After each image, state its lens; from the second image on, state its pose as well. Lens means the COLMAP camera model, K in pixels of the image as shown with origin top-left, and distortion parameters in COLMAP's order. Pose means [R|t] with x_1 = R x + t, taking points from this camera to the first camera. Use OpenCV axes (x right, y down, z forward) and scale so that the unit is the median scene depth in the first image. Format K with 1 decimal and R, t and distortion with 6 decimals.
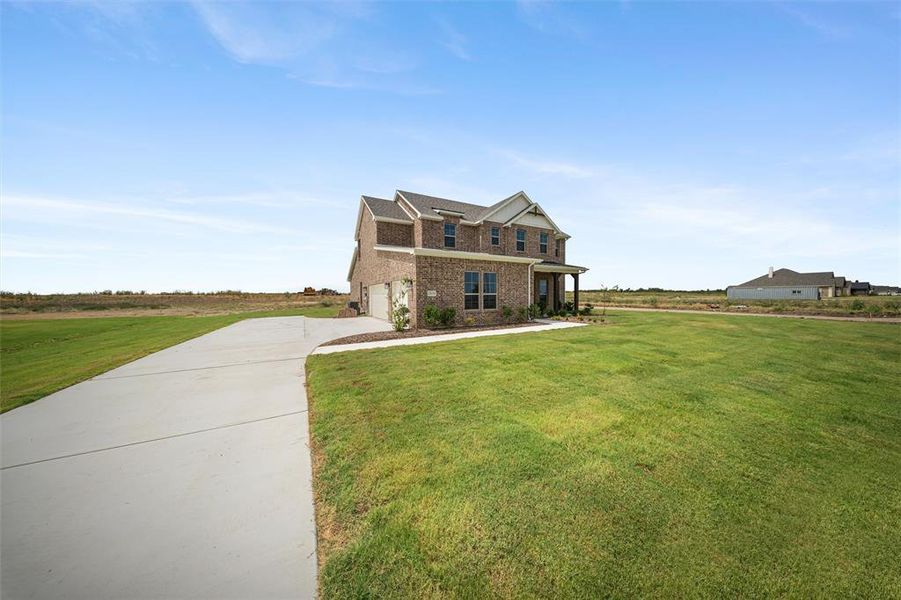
lens RADIAL K [[267.2, 0, 448.1], [0, 267.2, 299.0], [0, 0, 1]] dist [-0.000453, -0.000003]
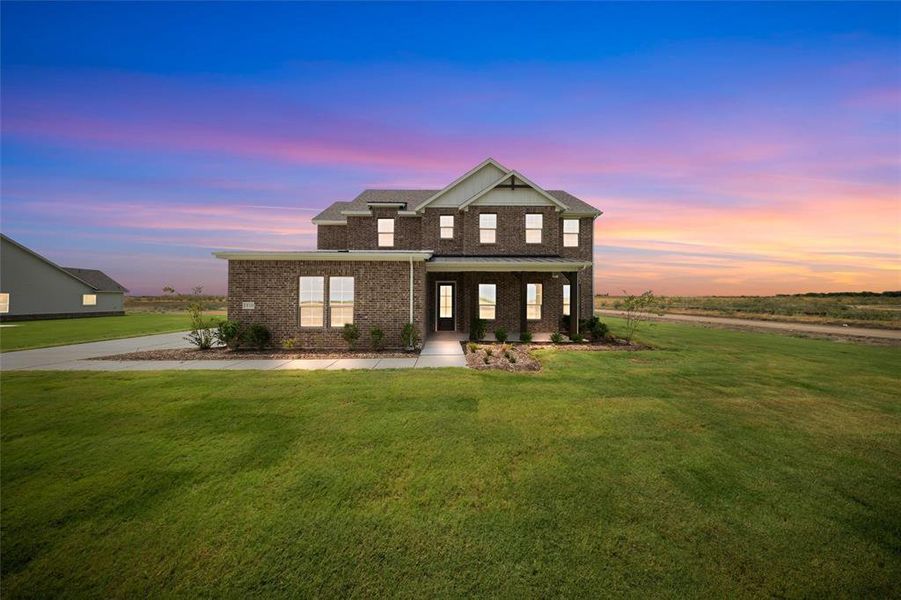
lens RADIAL K [[267.2, 0, 448.1], [0, 267.2, 299.0], [0, 0, 1]] dist [-0.000453, -0.000003]
pose [[0.882339, 0.008448, -0.470538, 0.565324], [-0.013827, 0.999873, -0.007977, -0.027726], [0.470411, 0.013545, 0.882344, 0.366649]]
